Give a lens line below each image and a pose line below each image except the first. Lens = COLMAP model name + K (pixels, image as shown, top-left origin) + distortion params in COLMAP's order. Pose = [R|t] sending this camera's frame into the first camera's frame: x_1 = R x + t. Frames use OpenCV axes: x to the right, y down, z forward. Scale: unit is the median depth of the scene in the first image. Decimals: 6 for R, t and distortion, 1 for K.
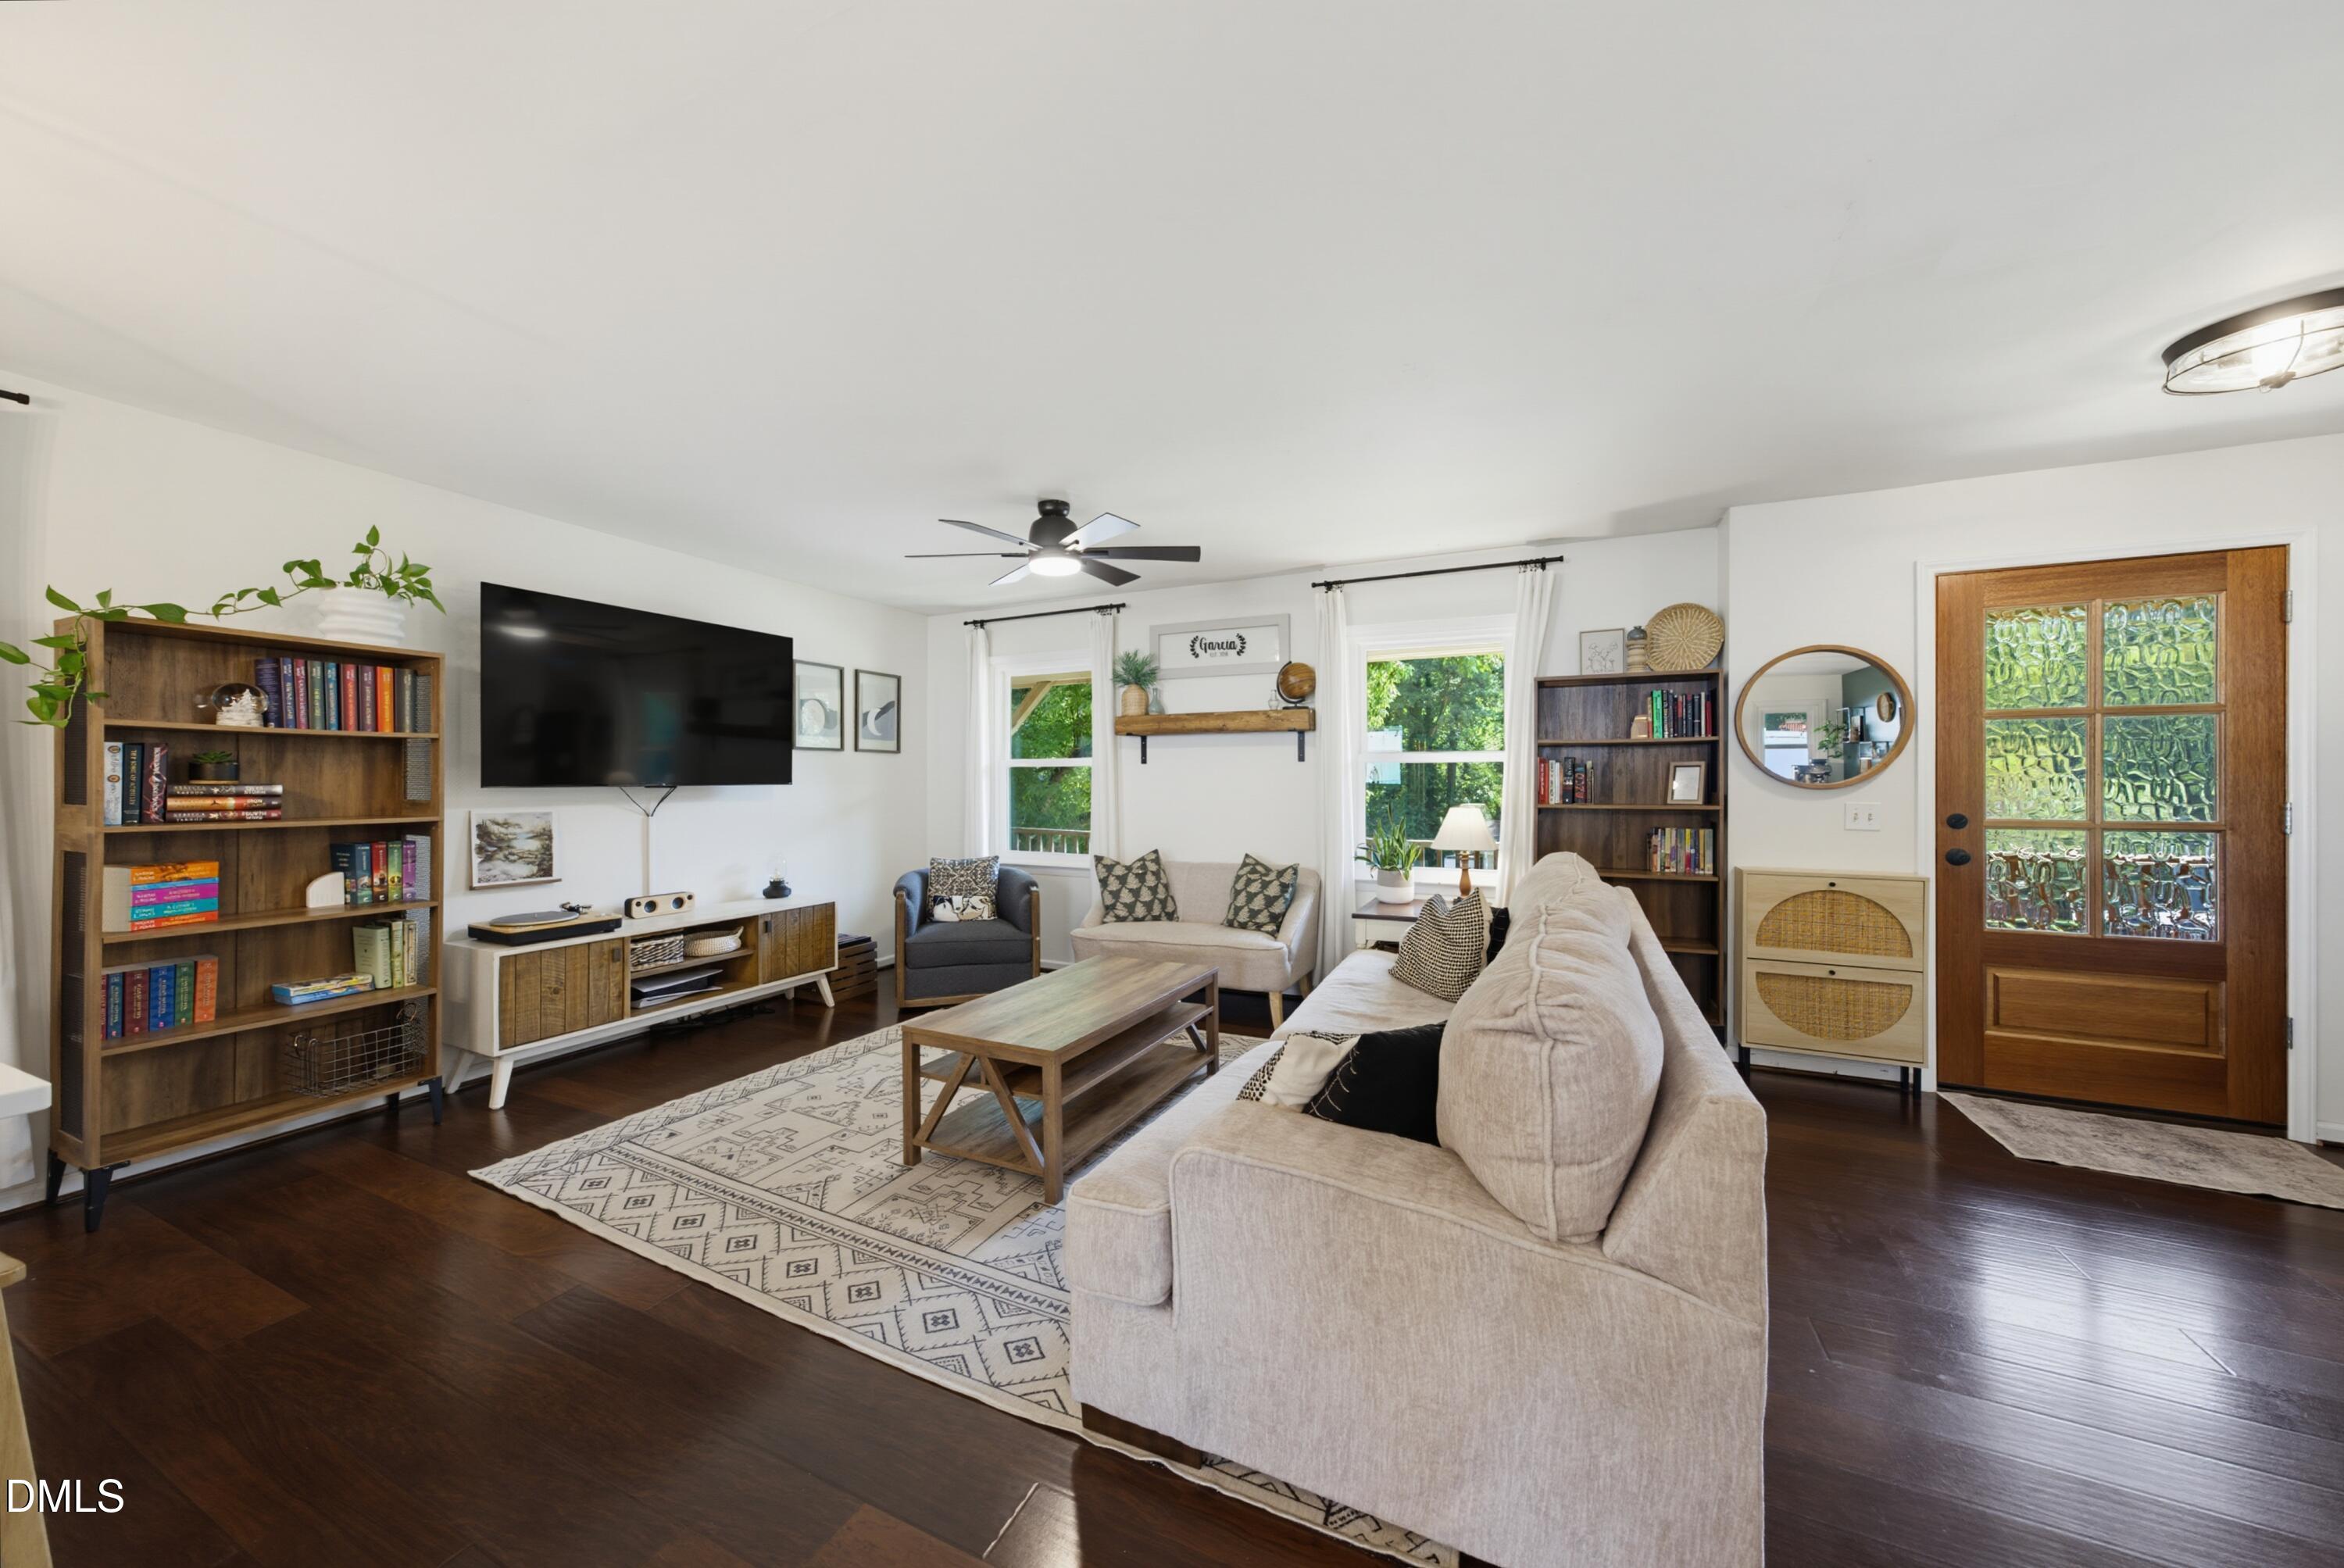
lens RADIAL K [[801.1, 0, 1175.5], [0, 801.1, 782.0], [0, 0, 1]] dist [-0.006910, 0.003953]
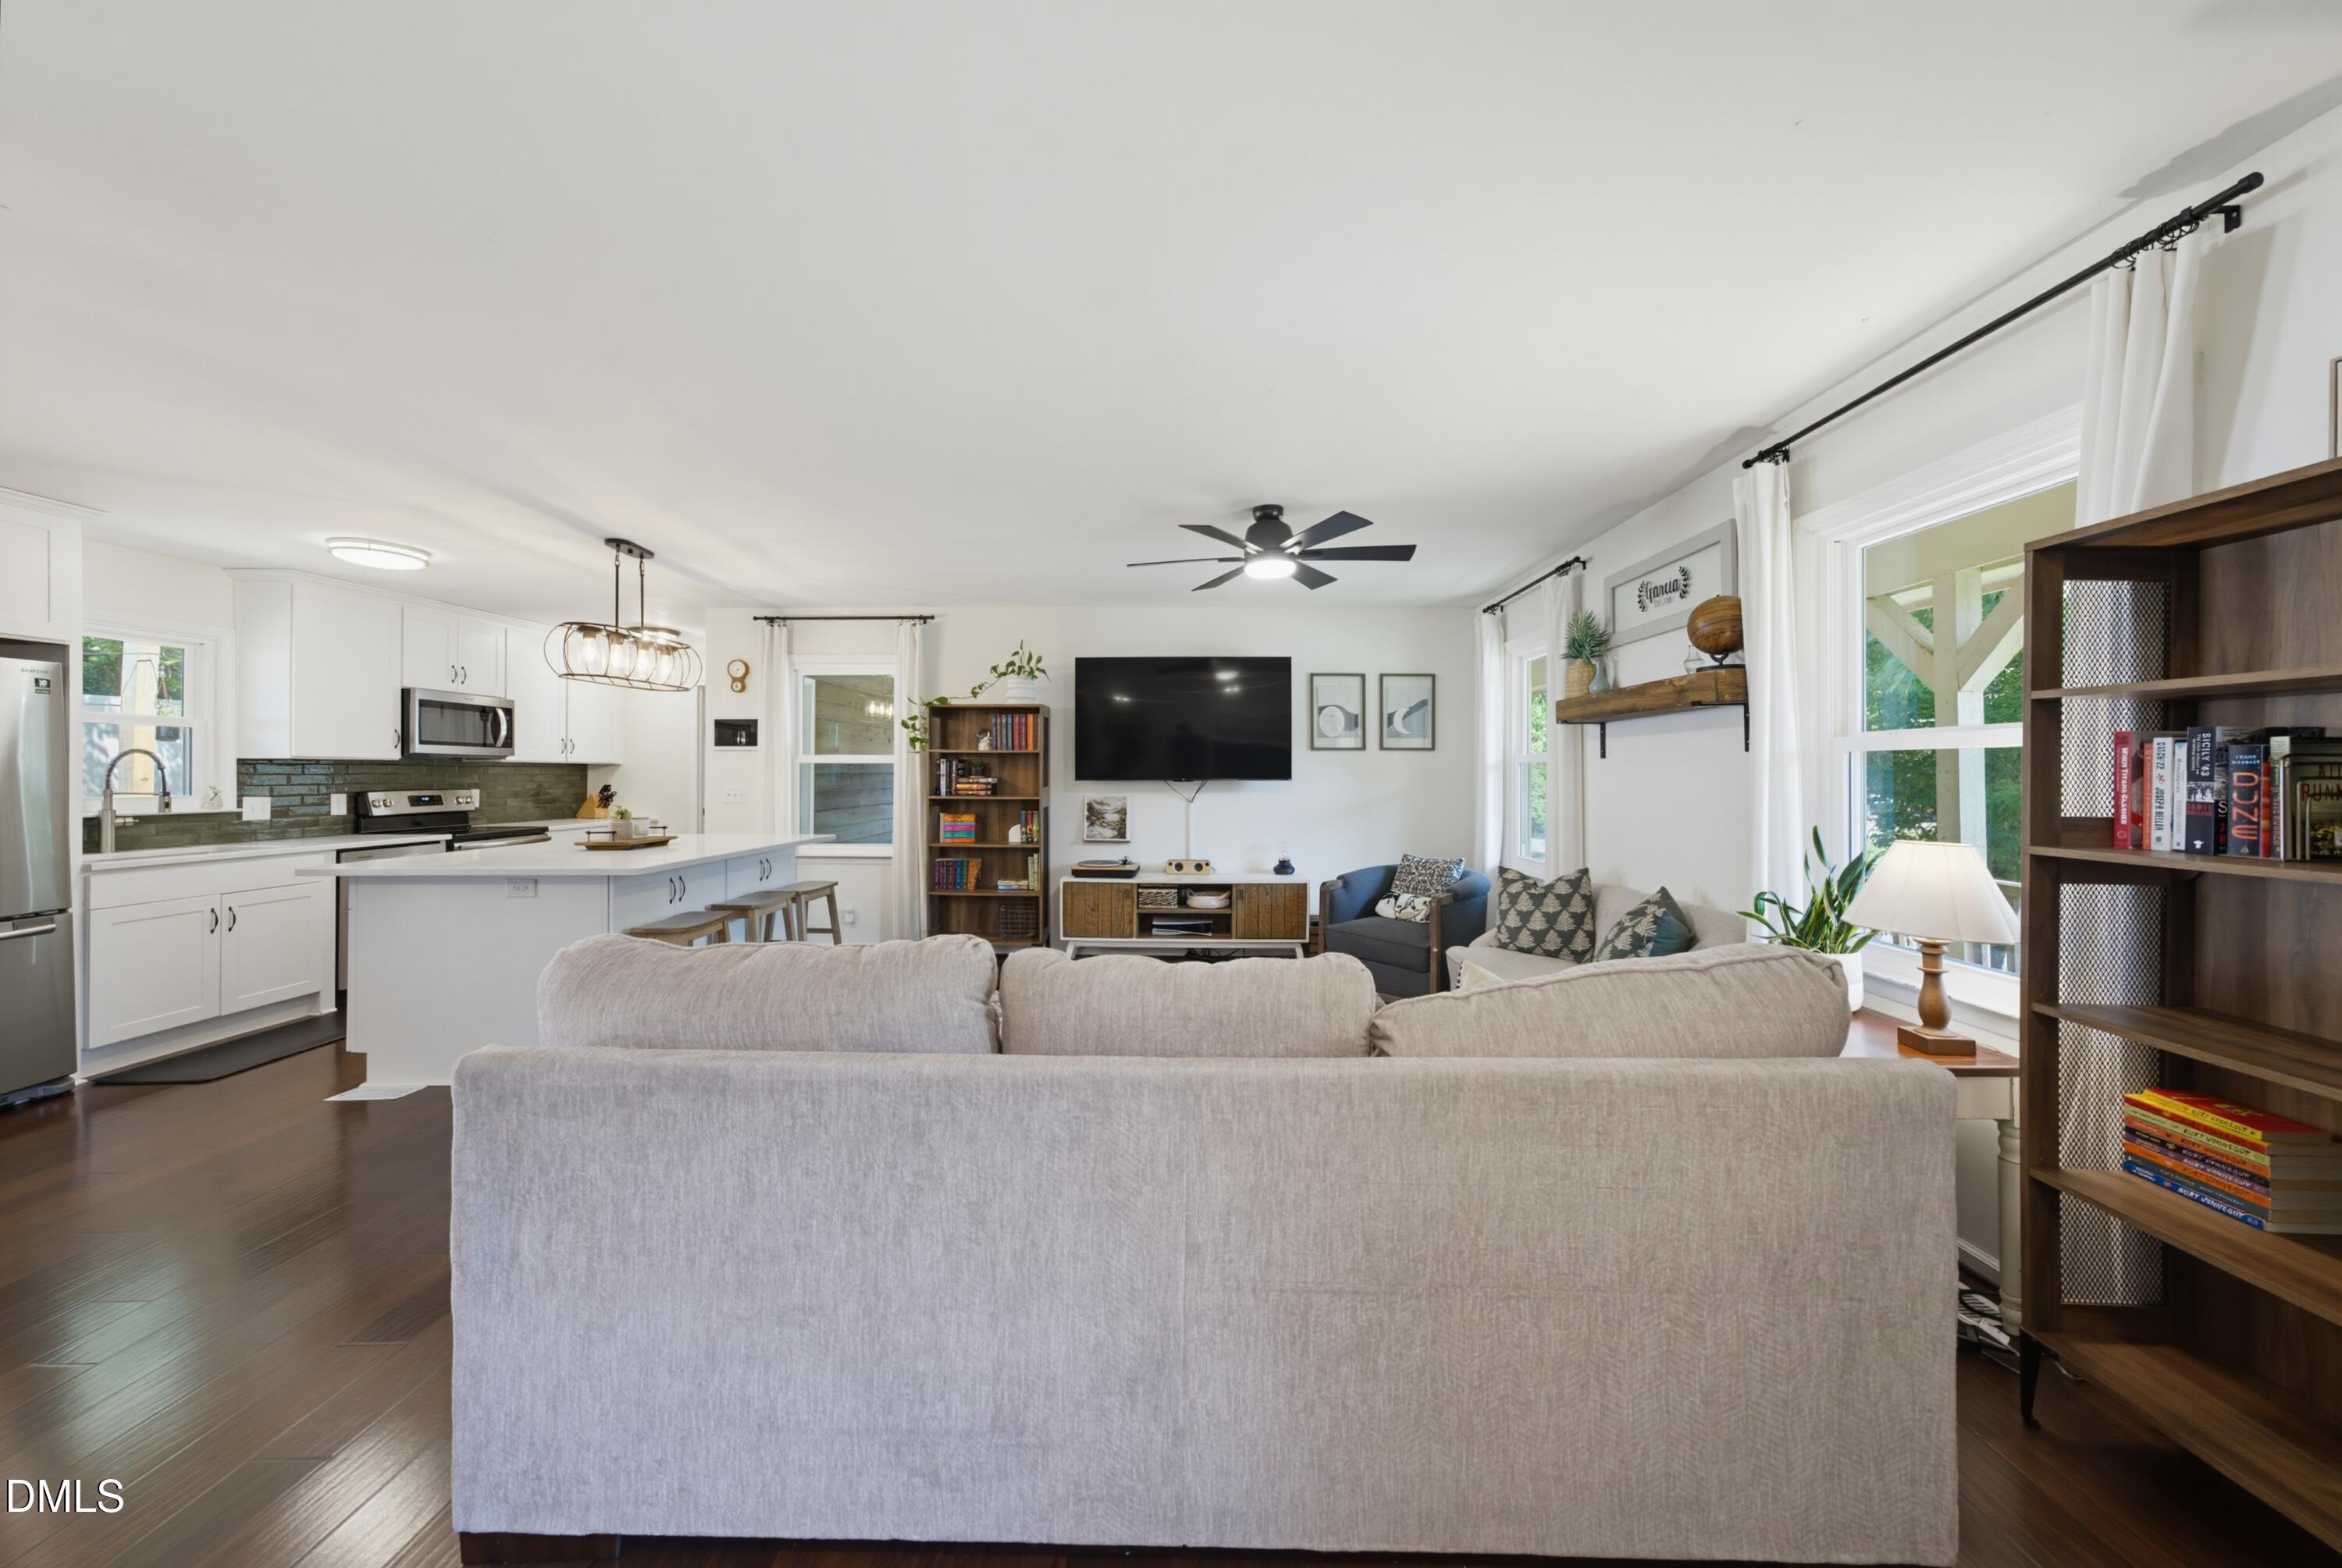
lens RADIAL K [[800.4, 0, 1197.5], [0, 800.4, 772.6], [0, 0, 1]] dist [-0.006910, 0.003953]
pose [[0.418481, 0.003400, -0.908219, 0.784169], [-0.004801, 0.999987, 0.001532, -0.013314], [0.908213, 0.003719, 0.418492, 0.522849]]
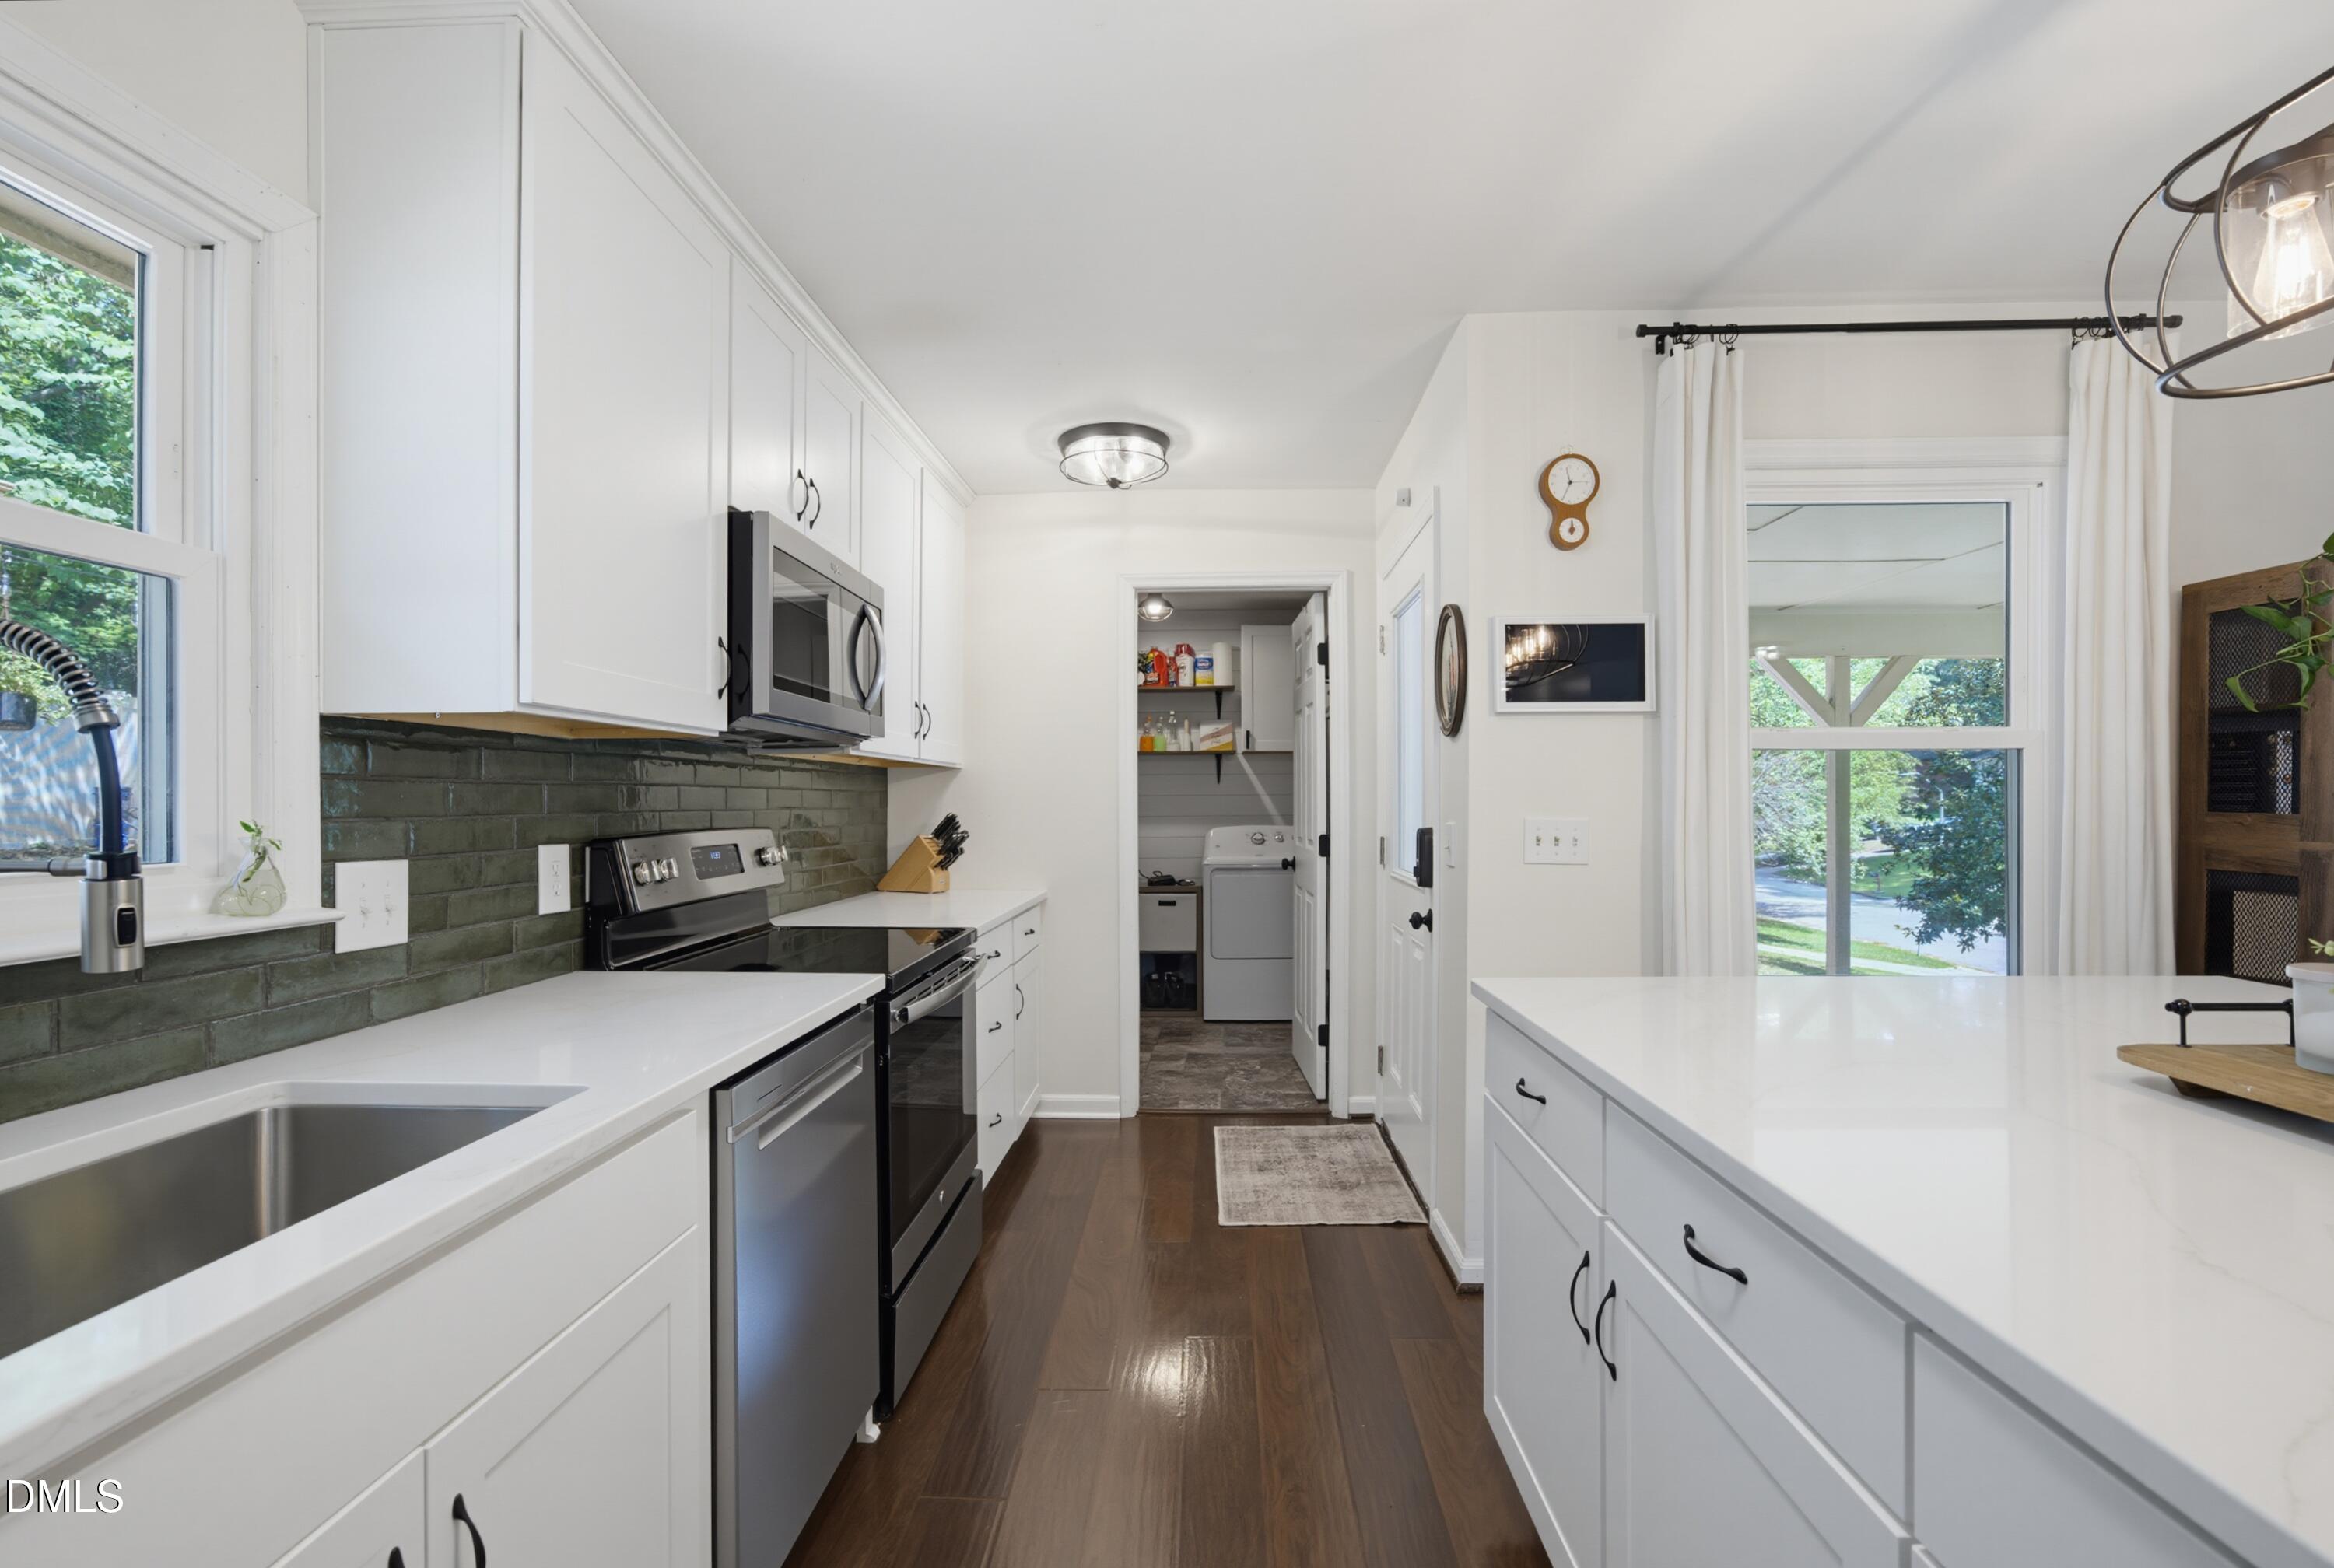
lens RADIAL K [[1019.9, 0, 1173.7], [0, 1019.9, 798.9], [0, 0, 1]] dist [-0.012954, 0.002491]
pose [[0.380406, 0.002344, -0.924817, -0.634210], [-0.001305, 0.999997, 0.001998, 0.009497], [0.924819, 0.000446, 0.380408, -0.242184]]
